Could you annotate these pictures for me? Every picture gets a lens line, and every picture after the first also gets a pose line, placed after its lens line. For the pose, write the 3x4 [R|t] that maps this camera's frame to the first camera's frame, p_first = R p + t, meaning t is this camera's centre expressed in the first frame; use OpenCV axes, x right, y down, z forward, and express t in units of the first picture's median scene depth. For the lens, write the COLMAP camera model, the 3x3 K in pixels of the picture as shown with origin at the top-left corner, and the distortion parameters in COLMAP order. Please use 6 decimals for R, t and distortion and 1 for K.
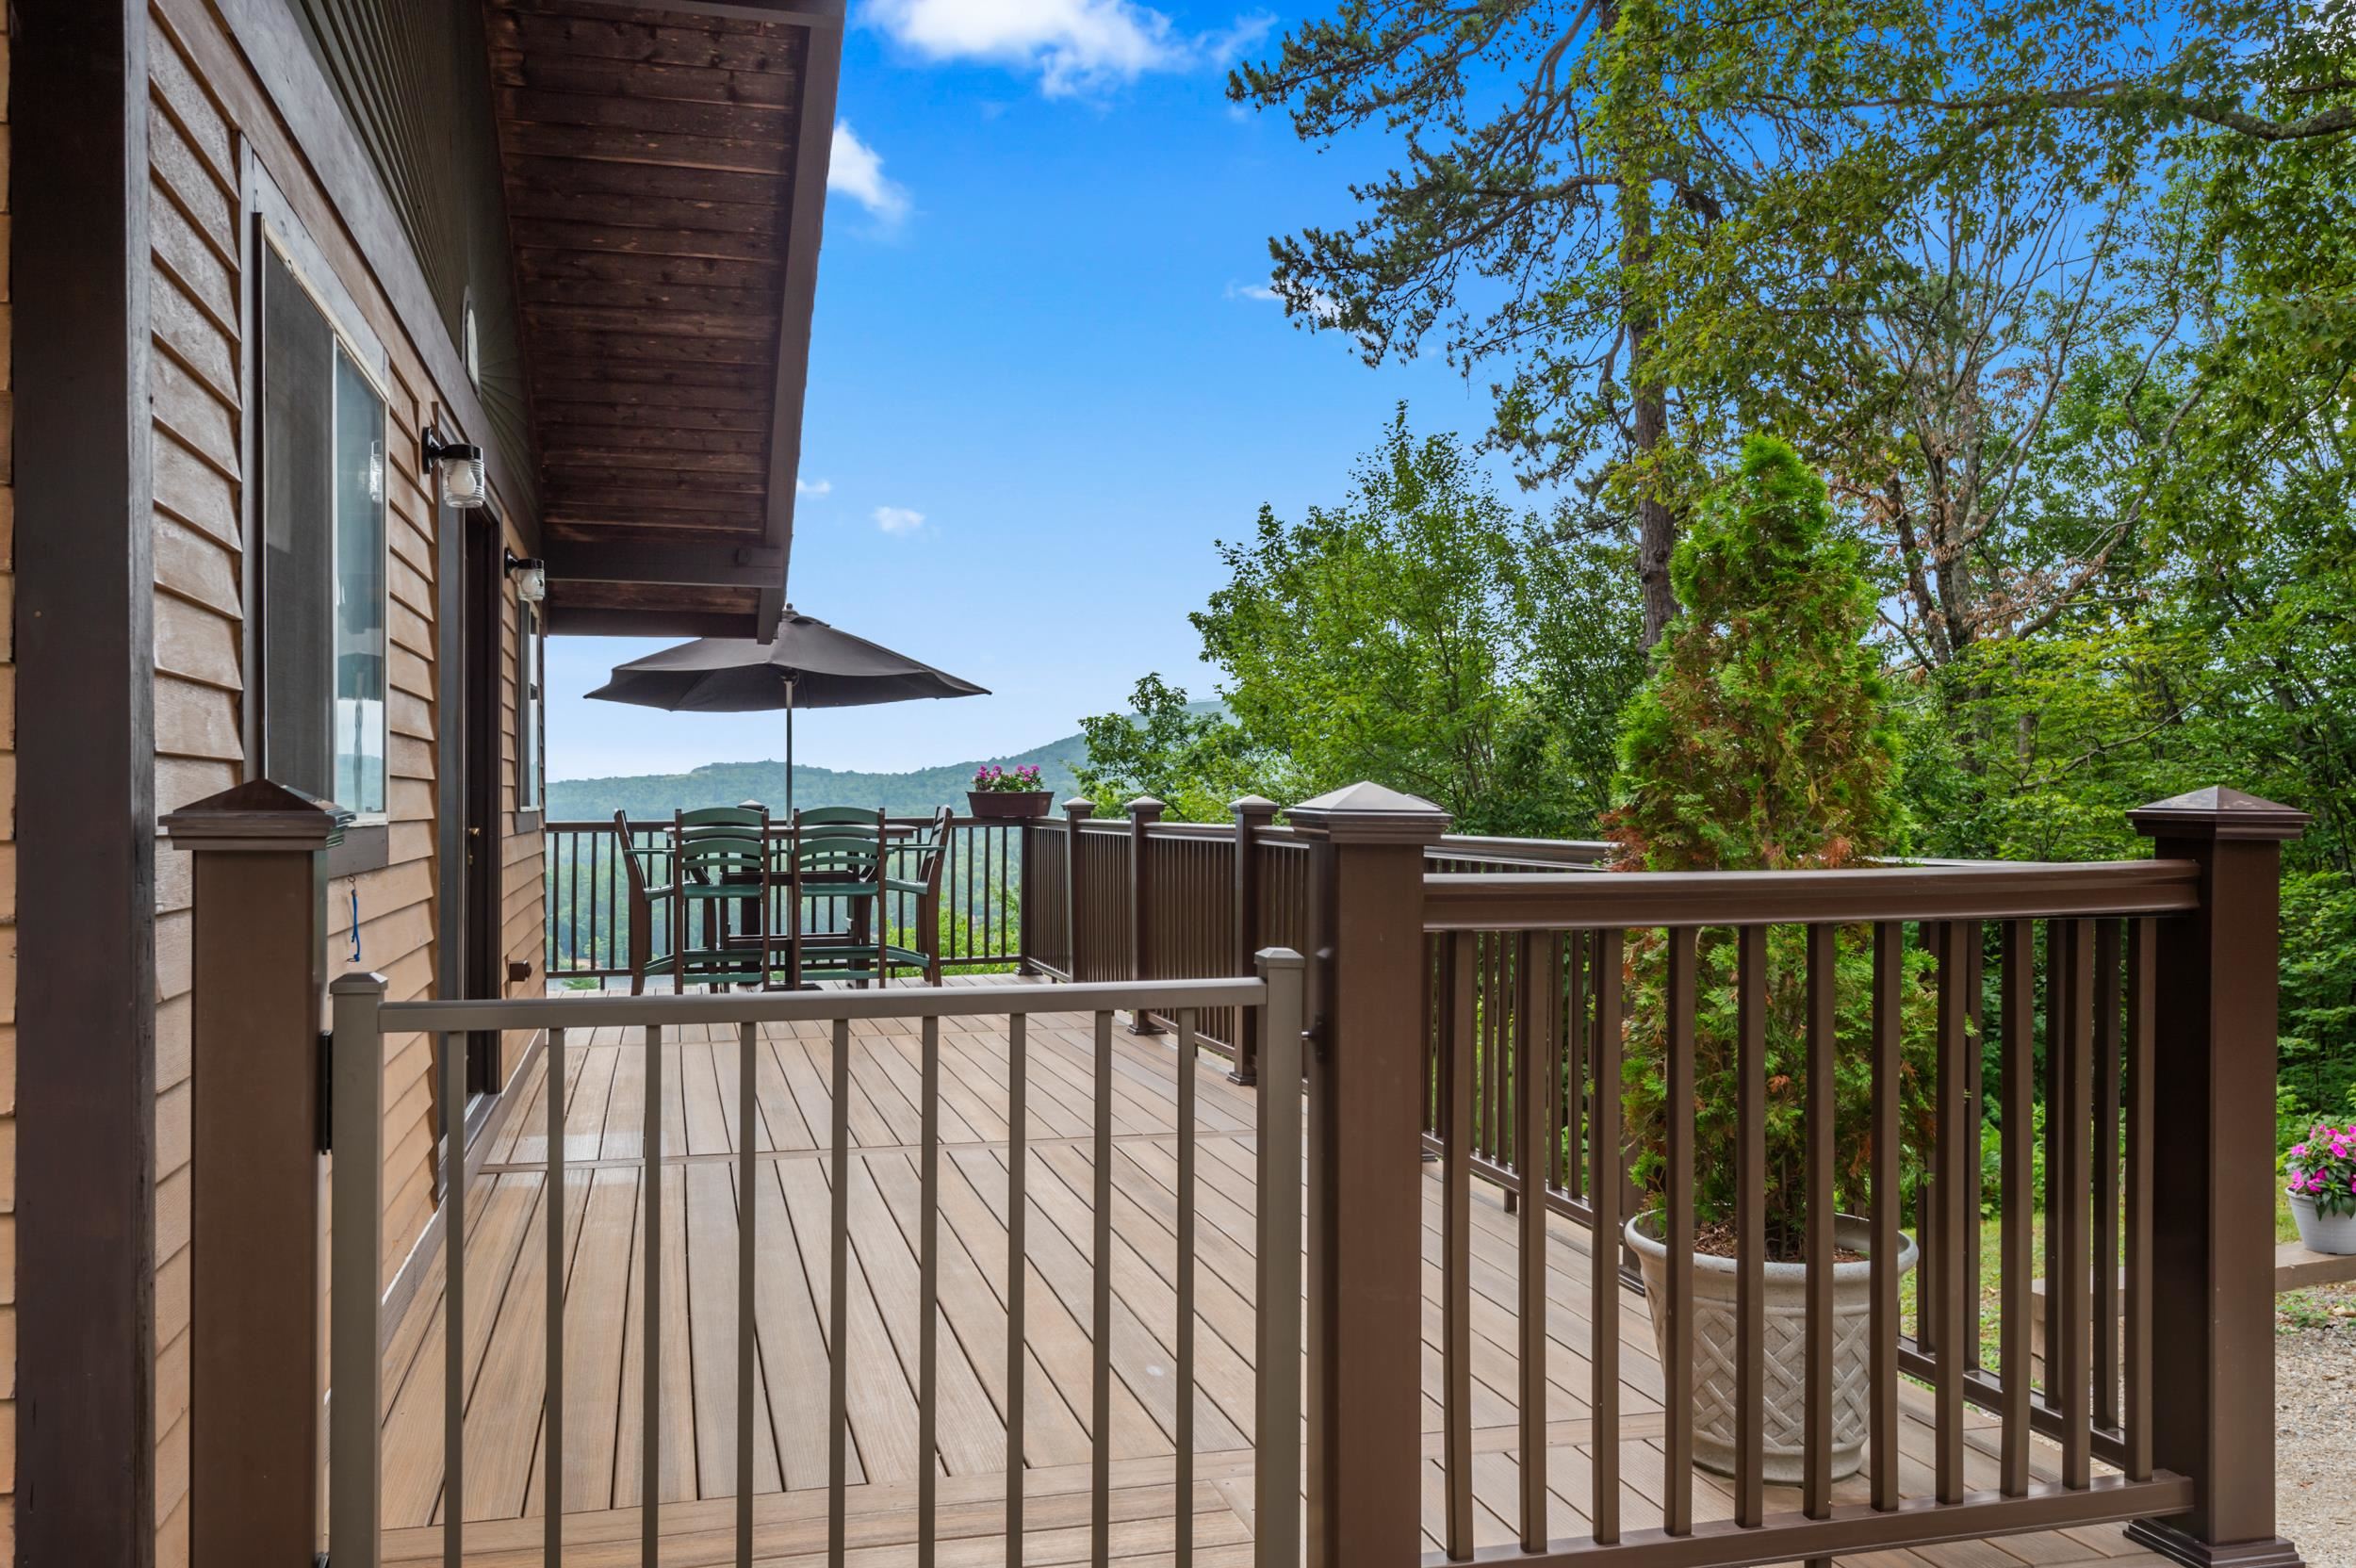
lens RADIAL K [[1927.5, 0, 1187.9], [0, 1927.5, 786.2], [0, 0, 1]] dist [0.005946, 0.004803]
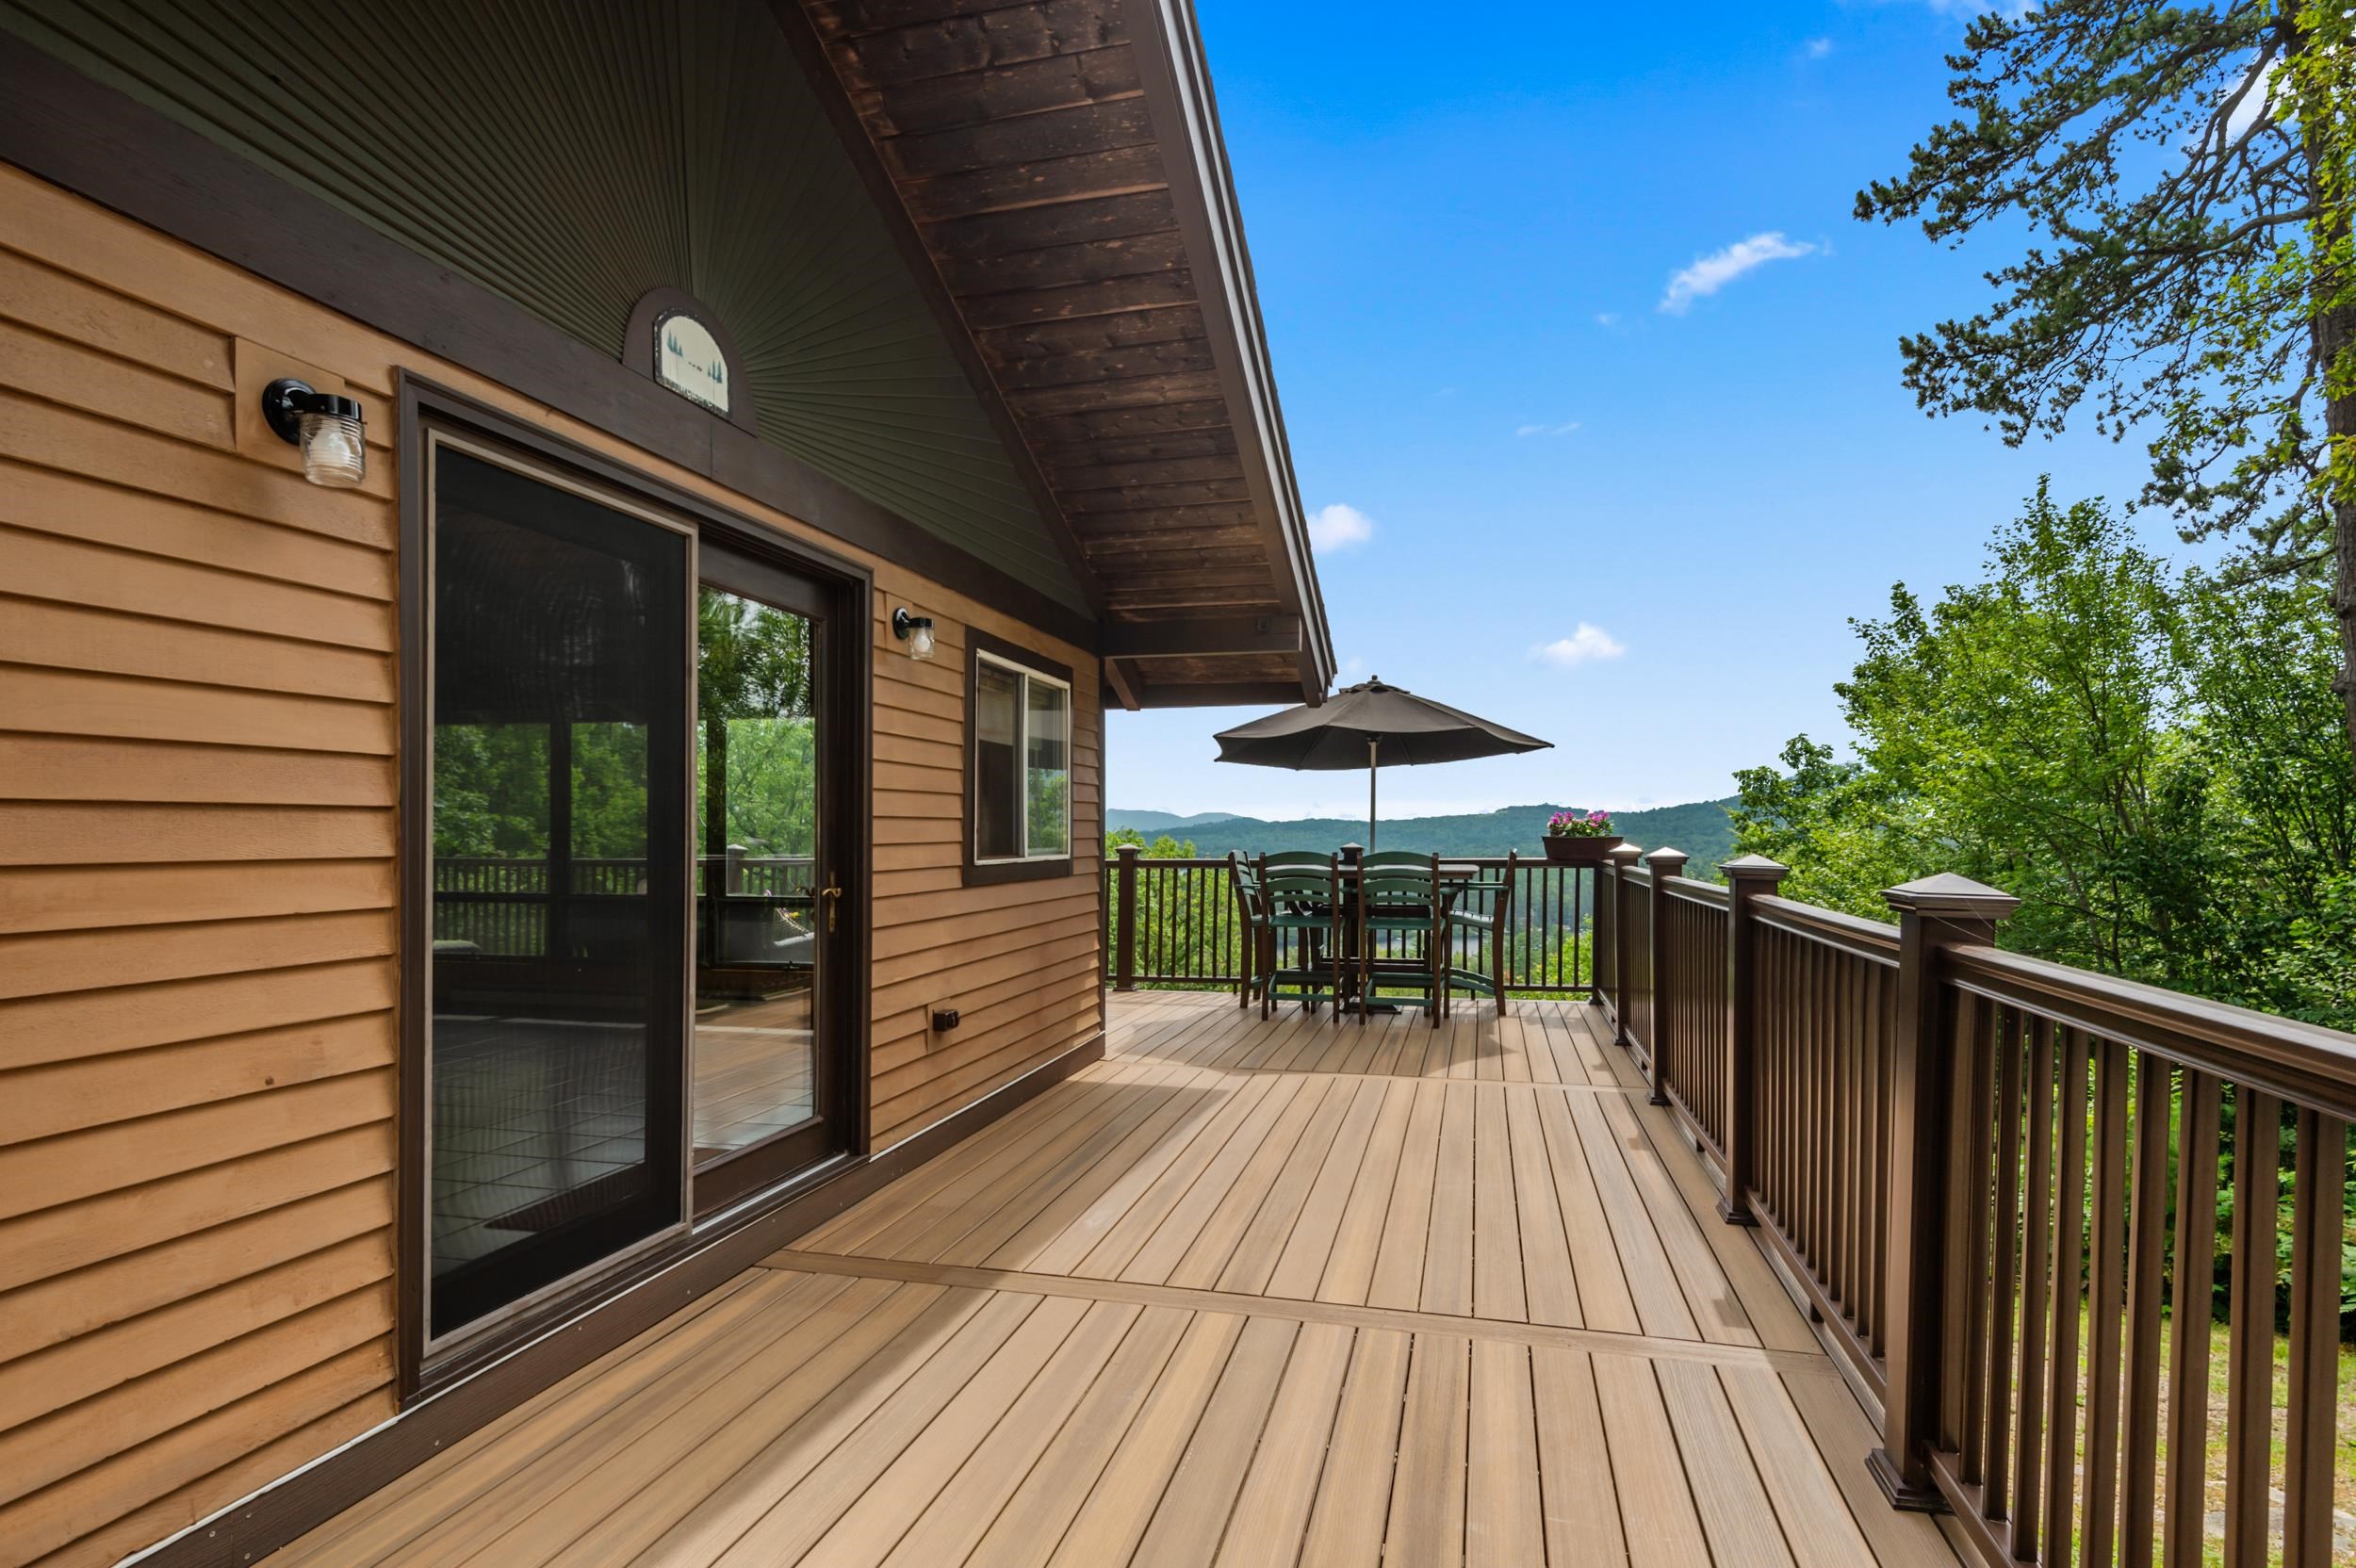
lens RADIAL K [[1202.3, 0, 1119.6], [0, 1202.3, 865.5], [0, 0, 1]] dist [-0.016230, -0.005714]
pose [[0.849455, 0.016524, -0.527402, 0.024717], [0.002417, 0.999377, 0.035204, -0.003072], [0.527655, -0.031179, 0.848886, 0.156913]]
